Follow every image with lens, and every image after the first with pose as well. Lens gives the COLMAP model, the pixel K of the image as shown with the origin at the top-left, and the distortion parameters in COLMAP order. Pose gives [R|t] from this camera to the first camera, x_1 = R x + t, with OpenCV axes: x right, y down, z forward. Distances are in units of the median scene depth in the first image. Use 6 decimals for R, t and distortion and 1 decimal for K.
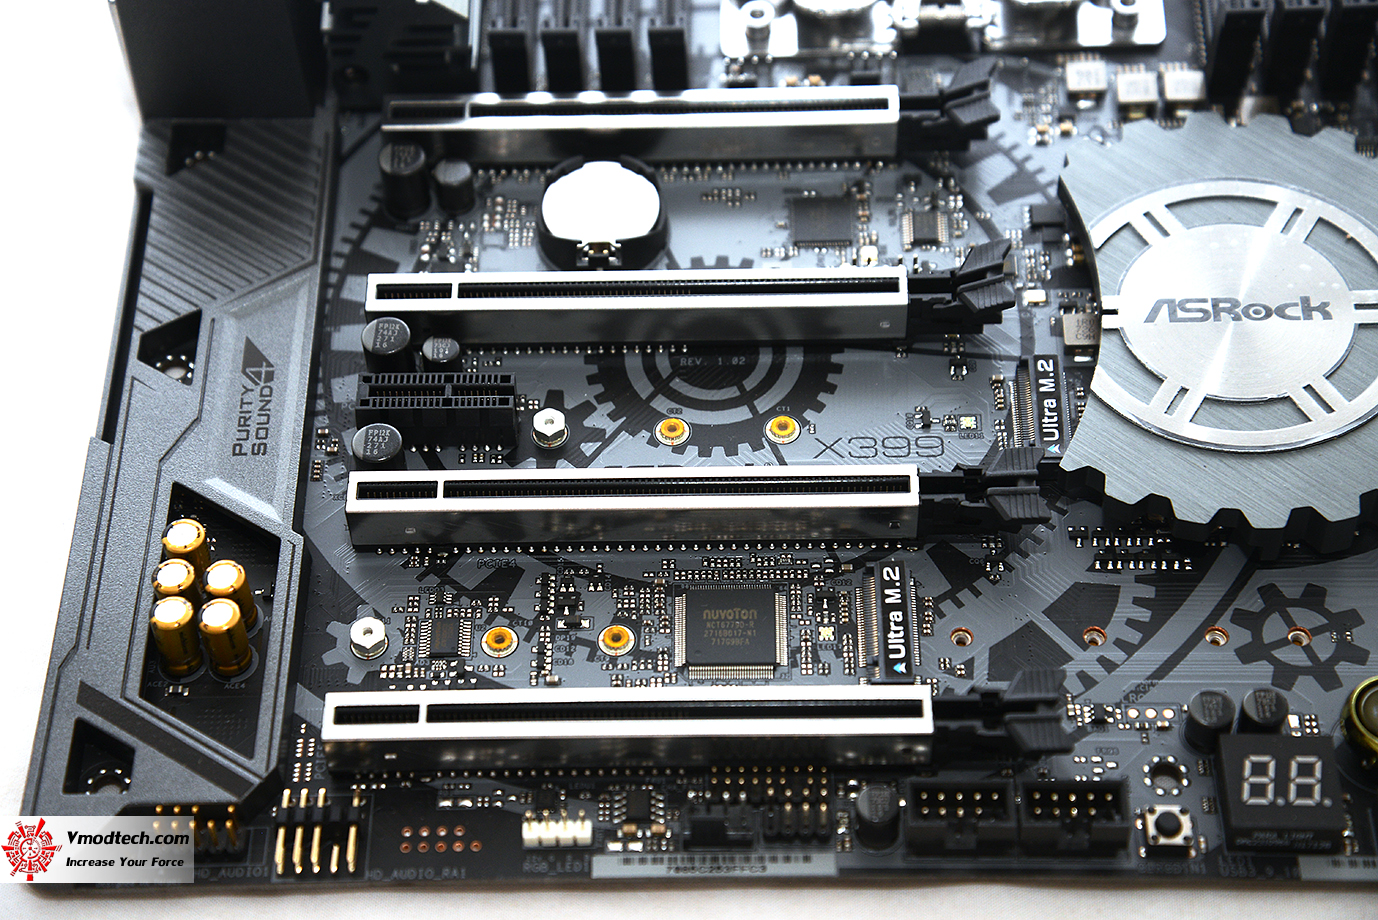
lens RADIAL K [[2596.1, 0, 689.0], [0, 2596.1, 460.0], [0, 0, 1]] dist [0.348536, -0.042933]
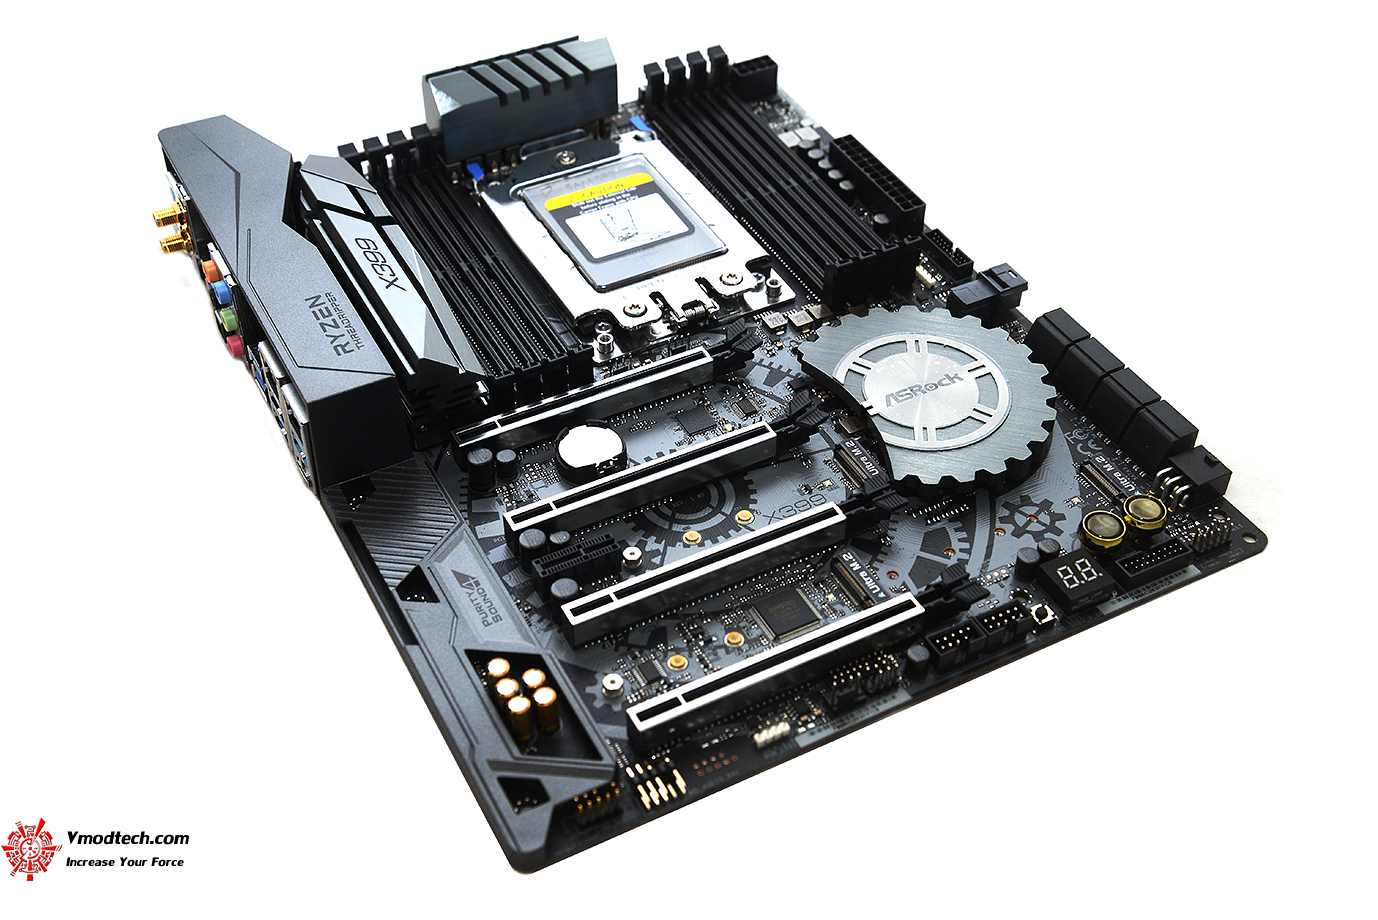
lens RADIAL K [[1581.6, 0, 689.0], [0, 1581.6, 460.0], [0, 0, 1]] dist [0.126733, 0.002667]
pose [[0.881820, -0.304157, 0.360393, -0.403668], [0.361448, 0.926769, -0.102247, 0.052803], [-0.302902, 0.220427, 0.927180, -0.045895]]
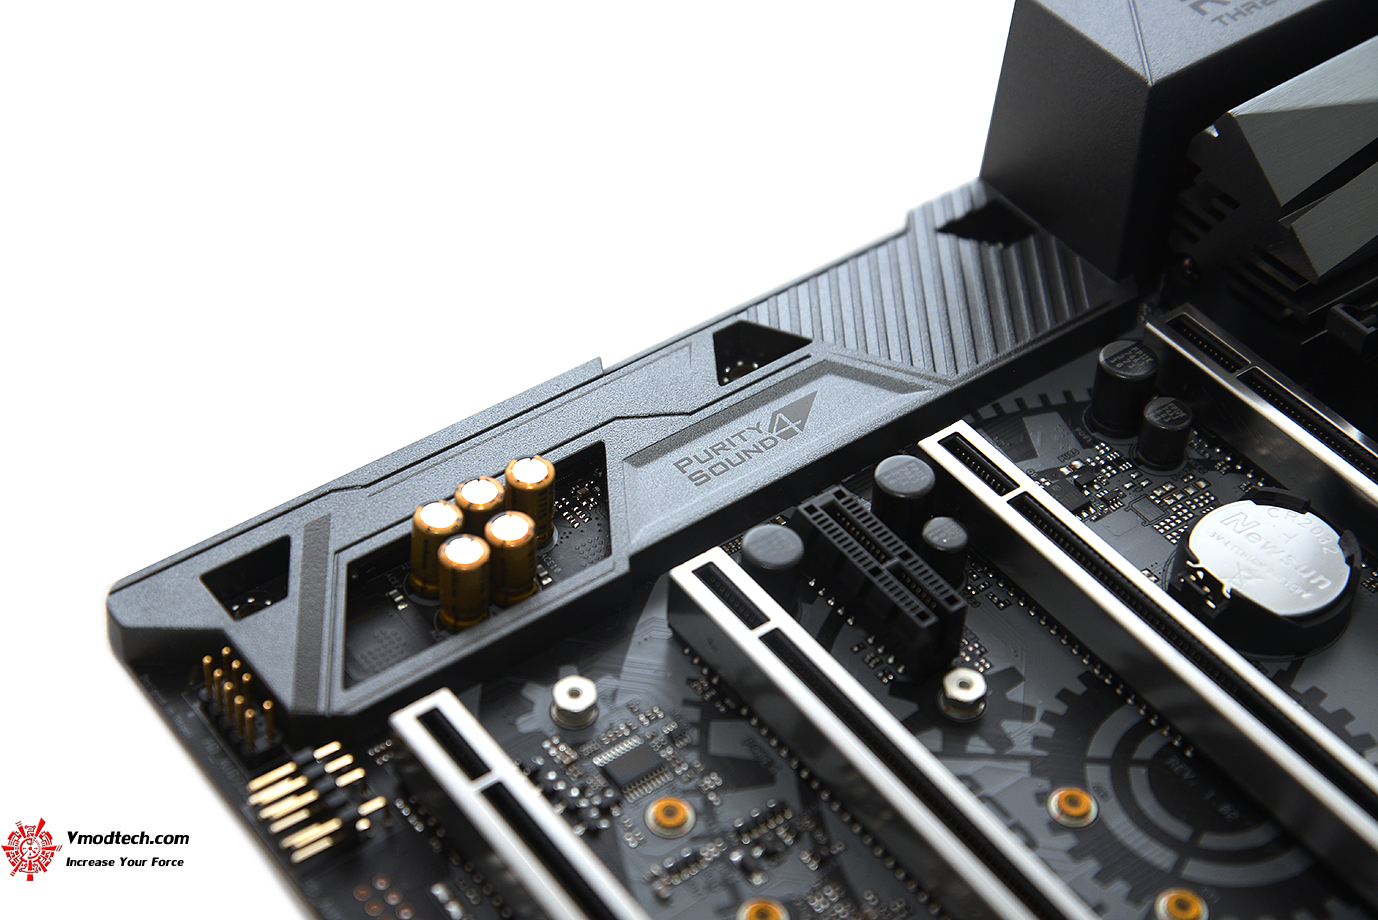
lens RADIAL K [[2566.3, 0, 689.0], [0, 2566.3, 460.0], [0, 0, 1]] dist [0.195429, -0.070571]
pose [[0.596997, 0.592125, -0.541279, 0.272957], [-0.667472, 0.740916, 0.074335, -0.067112], [0.445058, 0.316911, 0.837551, 0.317859]]
